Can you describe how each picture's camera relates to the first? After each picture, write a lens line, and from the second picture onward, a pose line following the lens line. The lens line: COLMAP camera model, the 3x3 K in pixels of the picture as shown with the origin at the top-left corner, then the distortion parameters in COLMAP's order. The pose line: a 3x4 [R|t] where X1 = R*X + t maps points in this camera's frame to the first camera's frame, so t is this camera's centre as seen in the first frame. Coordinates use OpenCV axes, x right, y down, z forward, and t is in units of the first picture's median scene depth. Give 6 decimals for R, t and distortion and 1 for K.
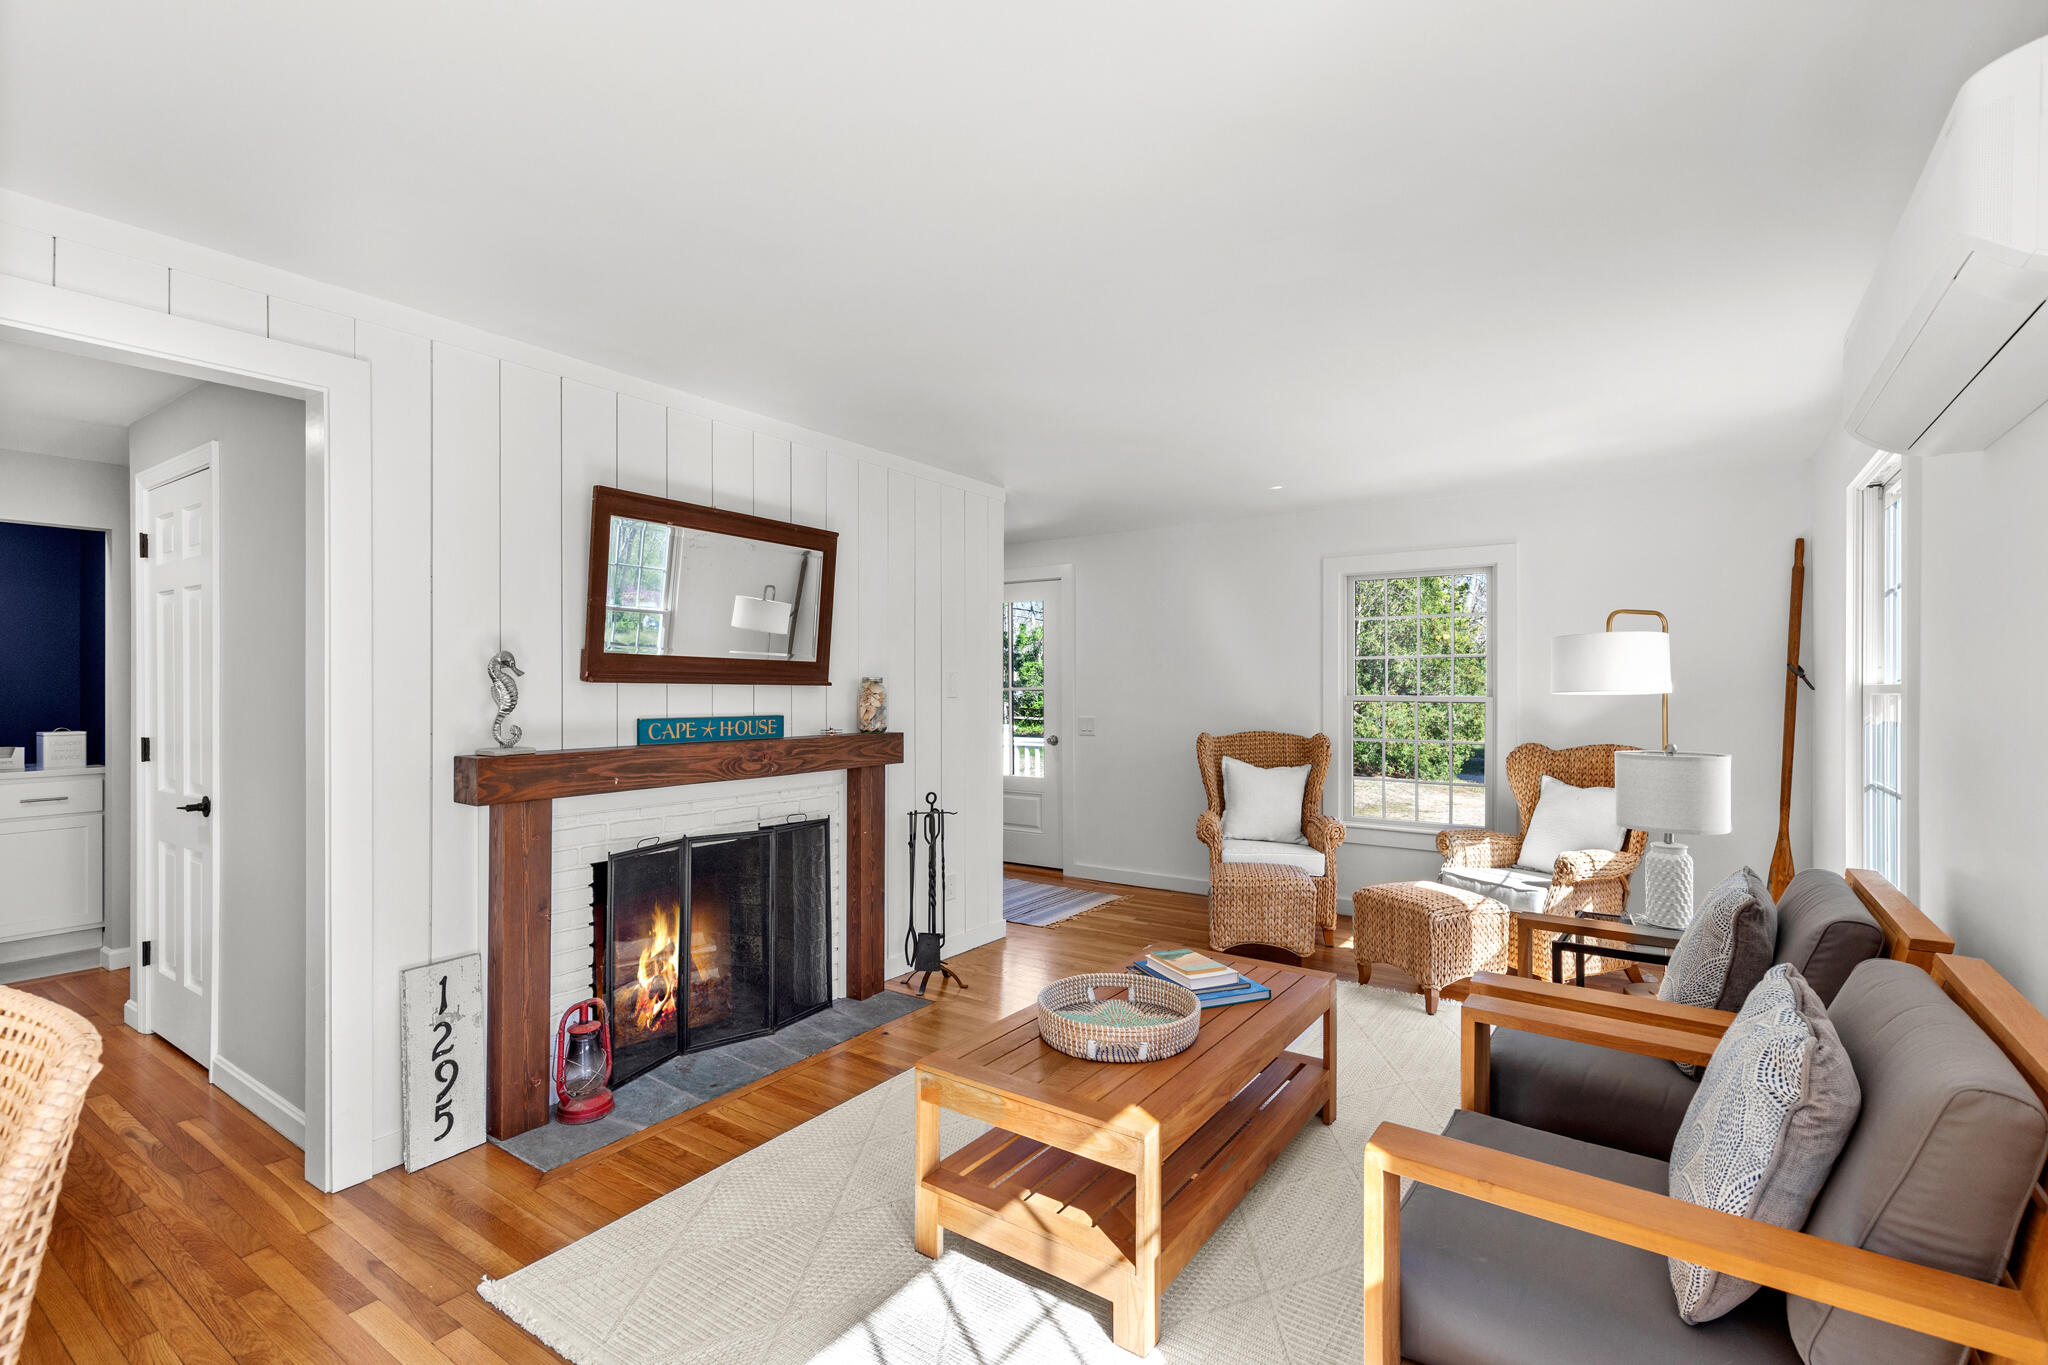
lens RADIAL K [[930.5, 0, 1020.9], [0, 930.5, 687.6], [0, 0, 1]] dist [0.007076, -0.001019]
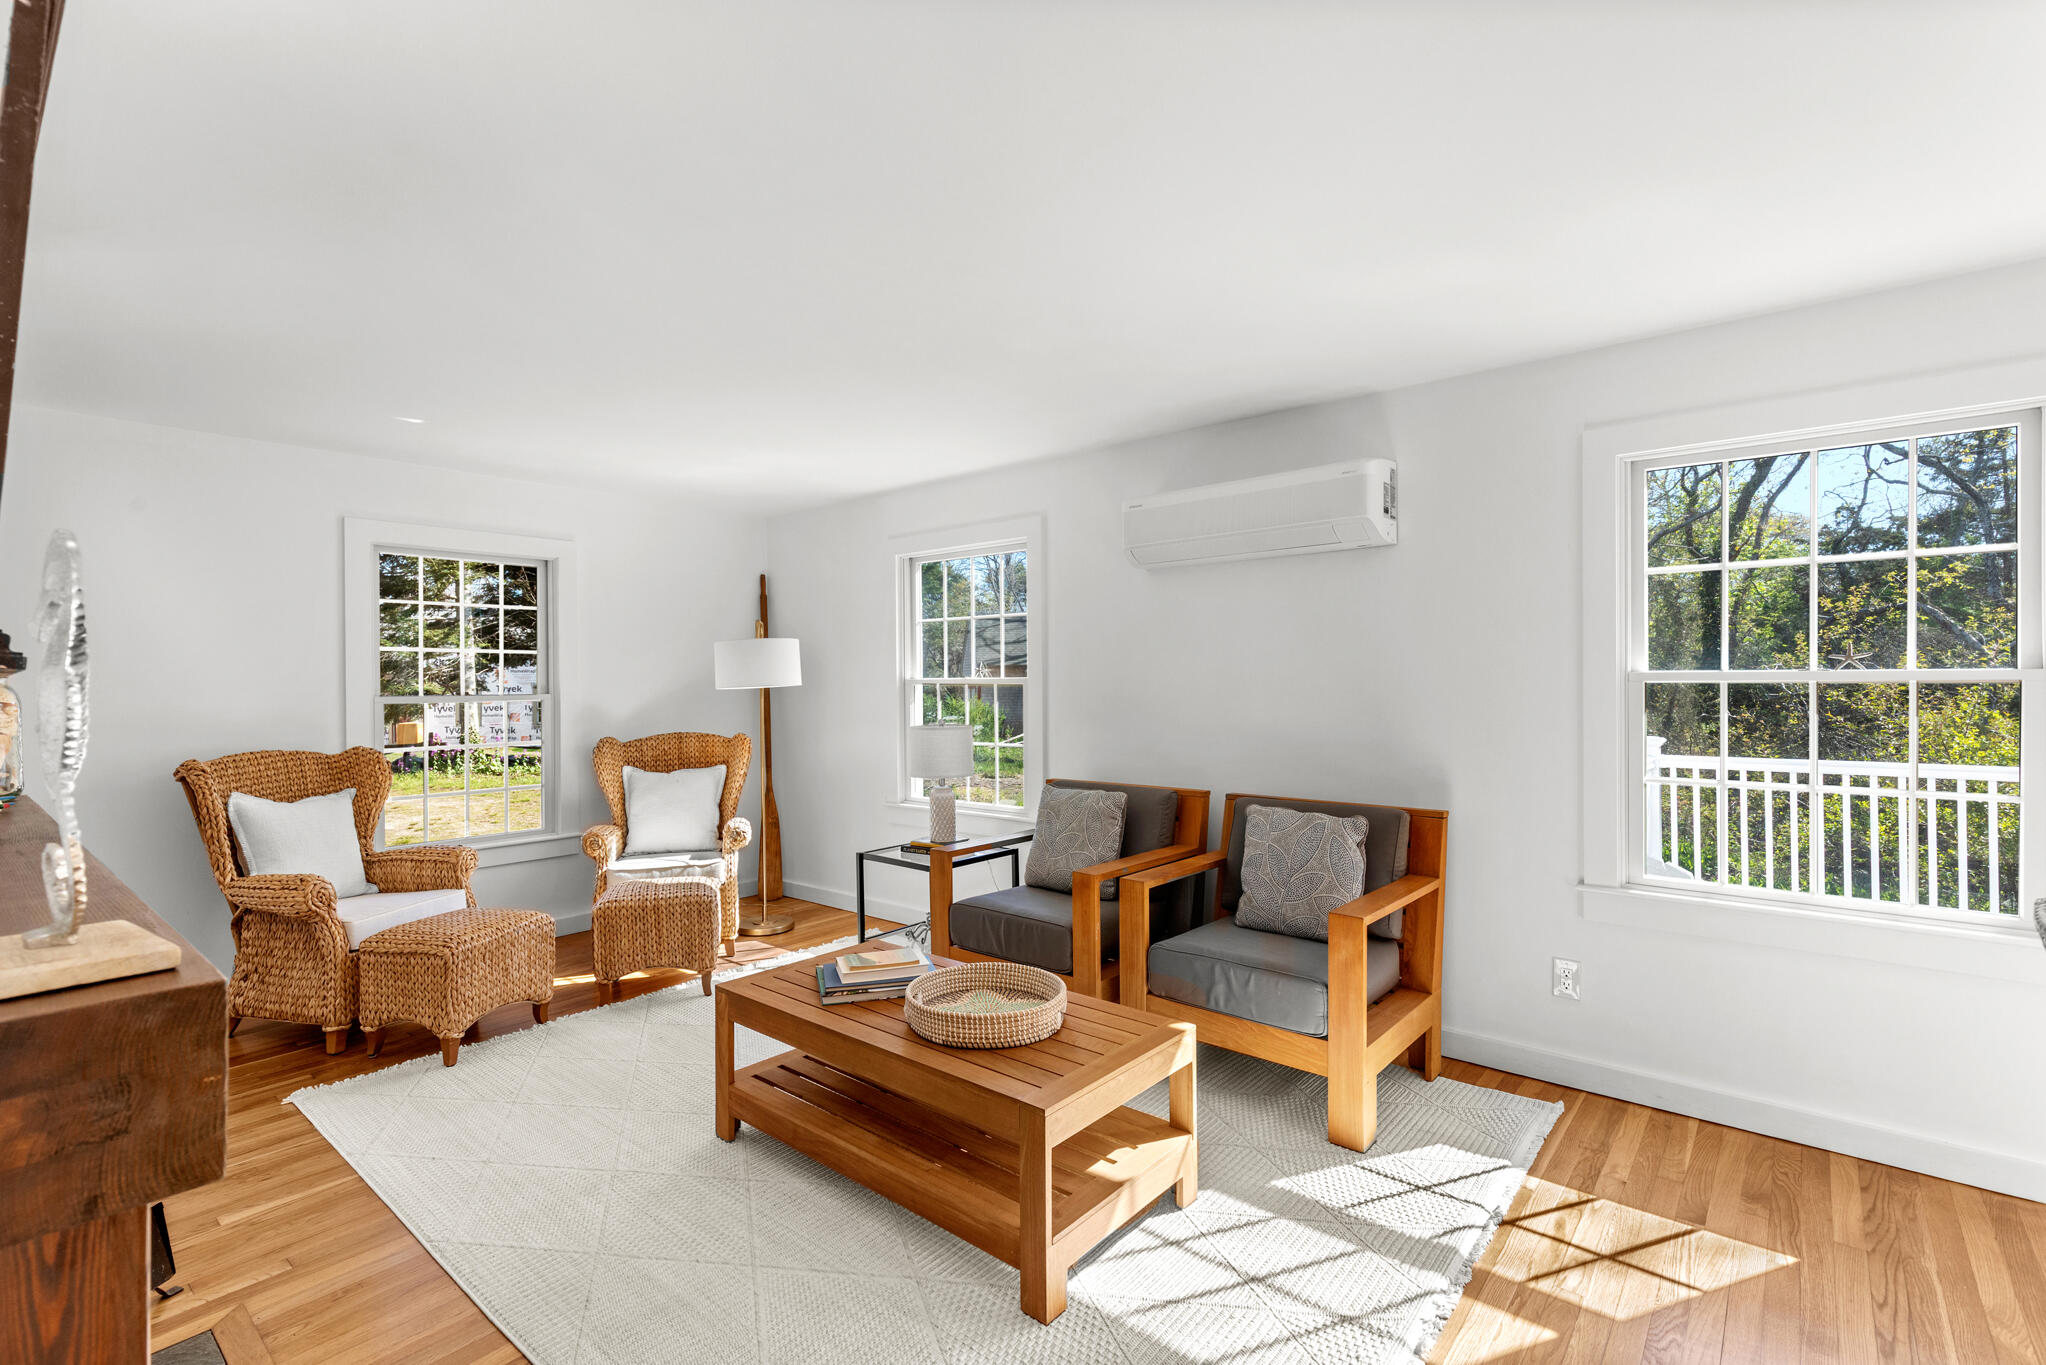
lens RADIAL K [[929.6, 0, 1031.2], [0, 929.6, 681.5], [0, 0, 1]] dist [0.007076, -0.001019]
pose [[0.097462, -0.004339, 0.995230, -0.452680], [0.013686, 0.999902, 0.003019, -0.000127], [-0.995145, 0.013327, 0.097512, 0.424297]]
